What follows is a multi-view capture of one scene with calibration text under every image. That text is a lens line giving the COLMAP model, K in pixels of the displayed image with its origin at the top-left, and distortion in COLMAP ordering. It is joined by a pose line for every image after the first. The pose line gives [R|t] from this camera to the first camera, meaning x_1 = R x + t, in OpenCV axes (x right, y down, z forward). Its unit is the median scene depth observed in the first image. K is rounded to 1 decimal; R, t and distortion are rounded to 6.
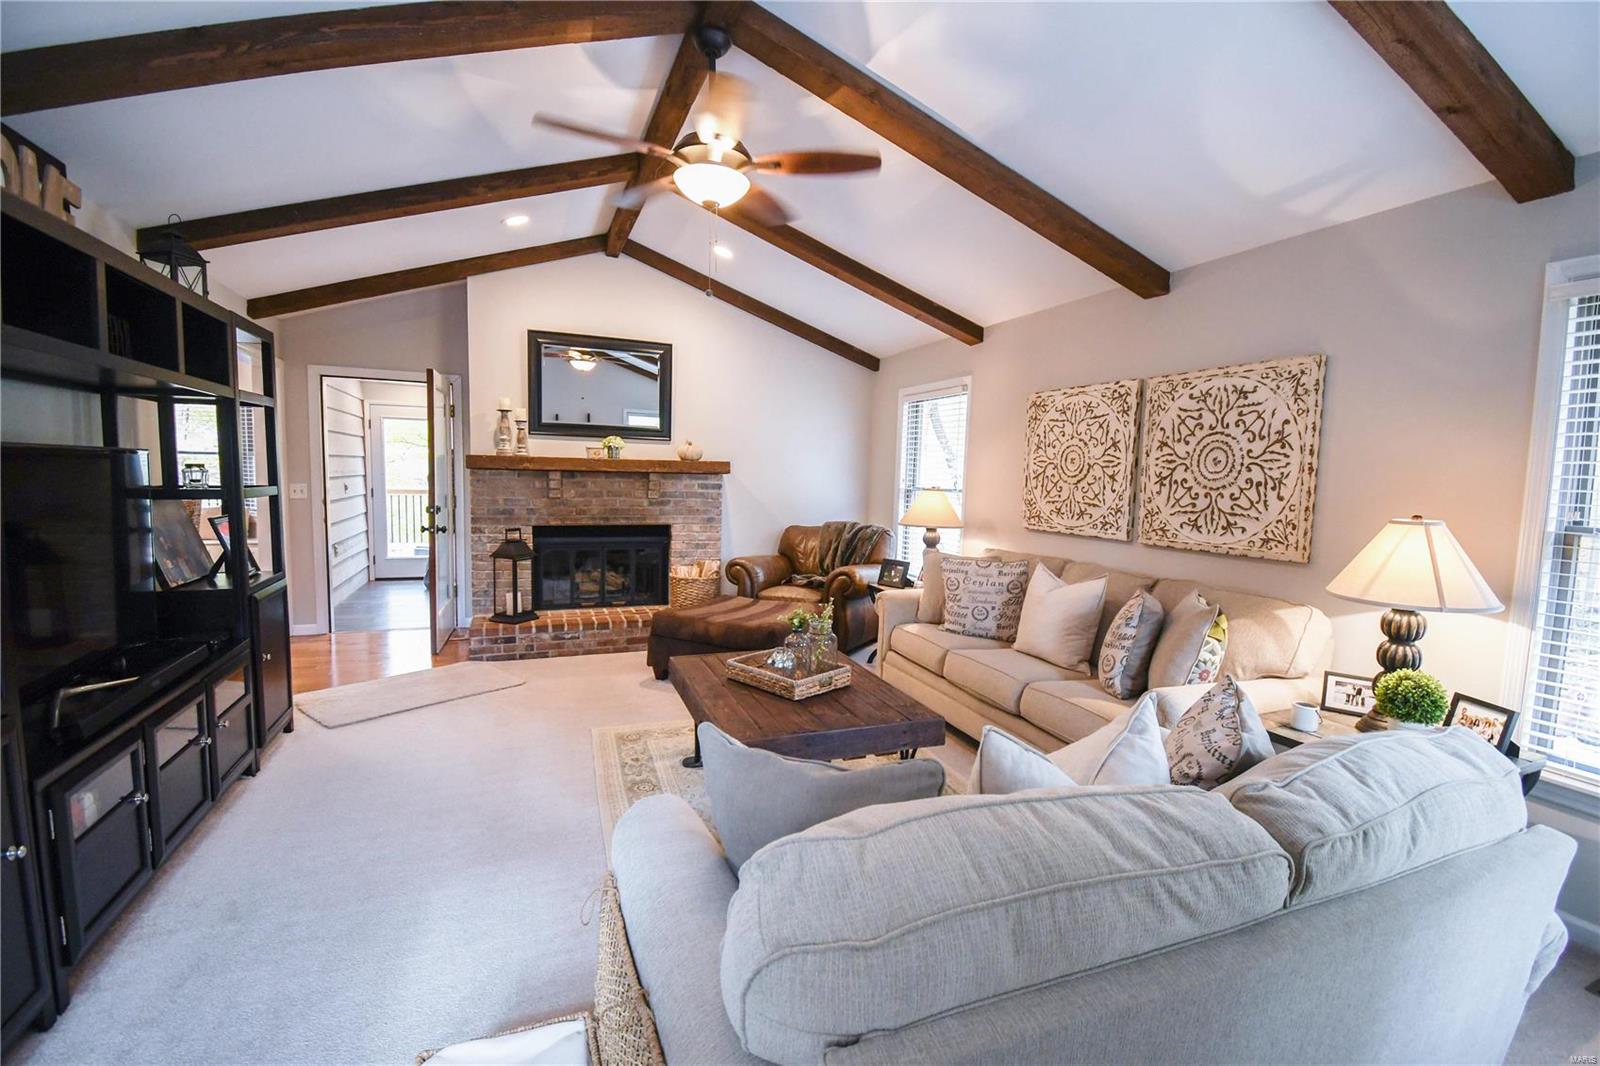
lens RADIAL K [[699.8, 0, 795.9], [0, 699.8, 534.0], [0, 0, 1]] dist [-0.004690, -0.009237]
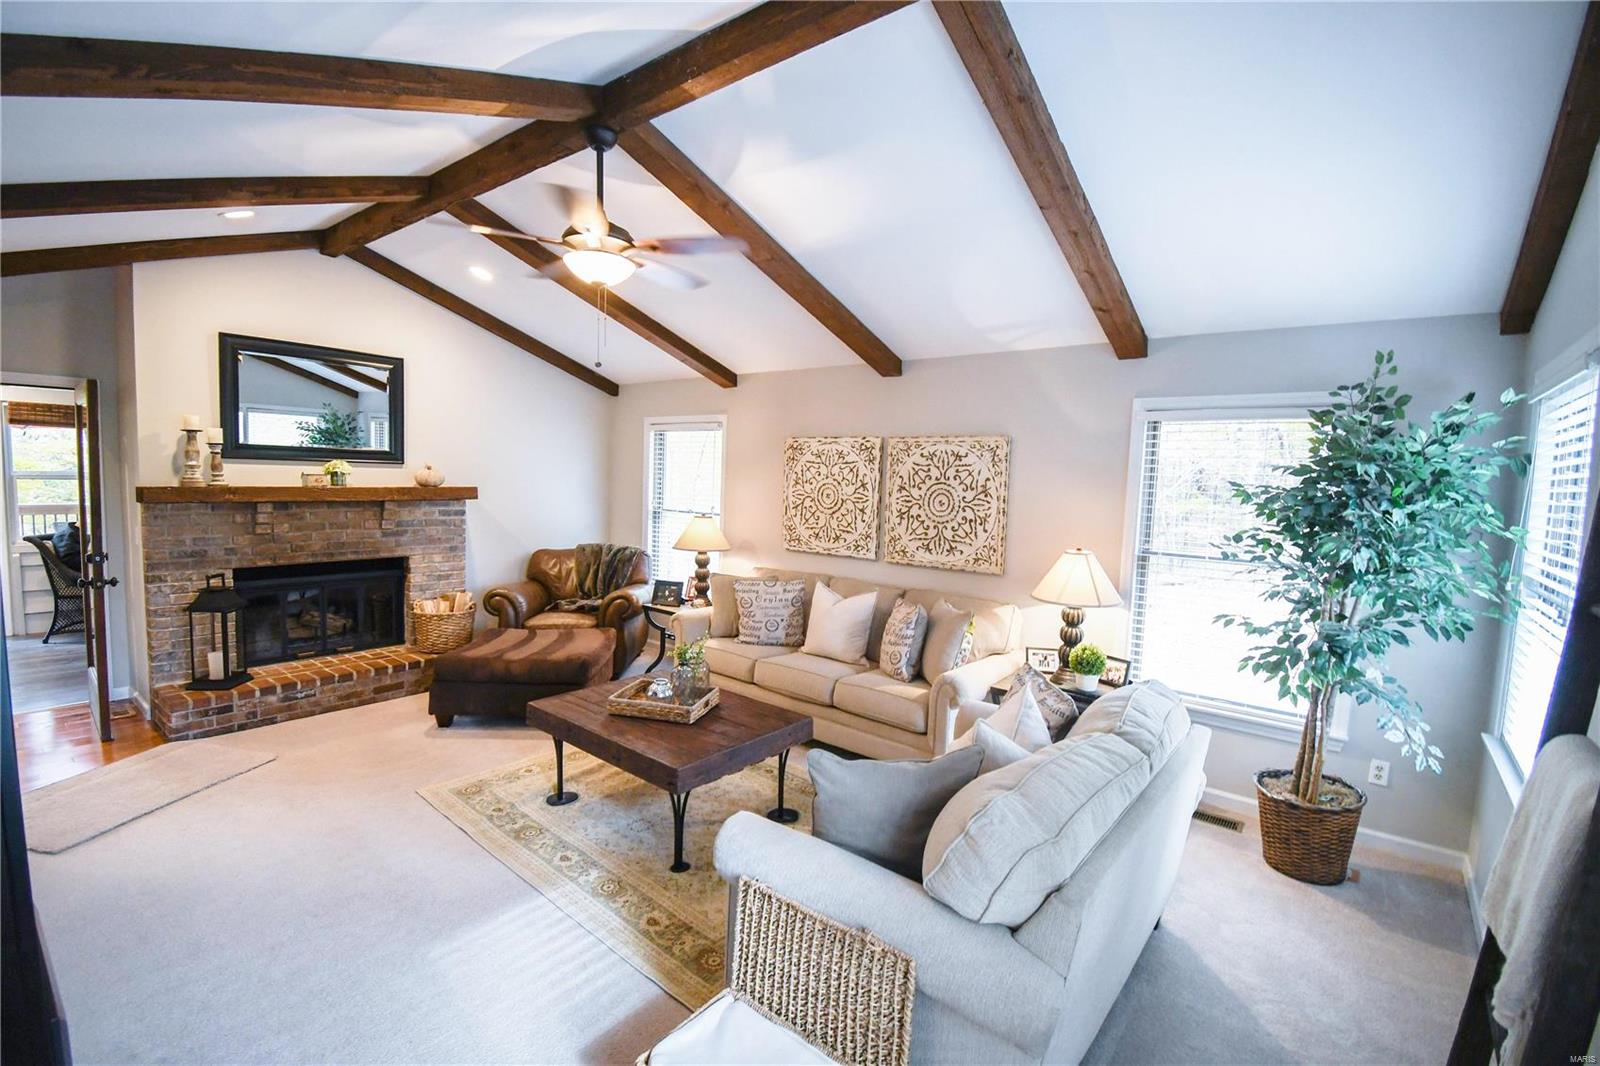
lens RADIAL K [[699.8, 0, 797.3], [0, 699.8, 532.9], [0, 0, 1]] dist [-0.004690, -0.009237]
pose [[0.872407, -0.038973, 0.487224, -0.268273], [0.035214, 0.999237, 0.016877, -0.062229], [-0.487510, 0.002433, 0.873114, -0.068970]]
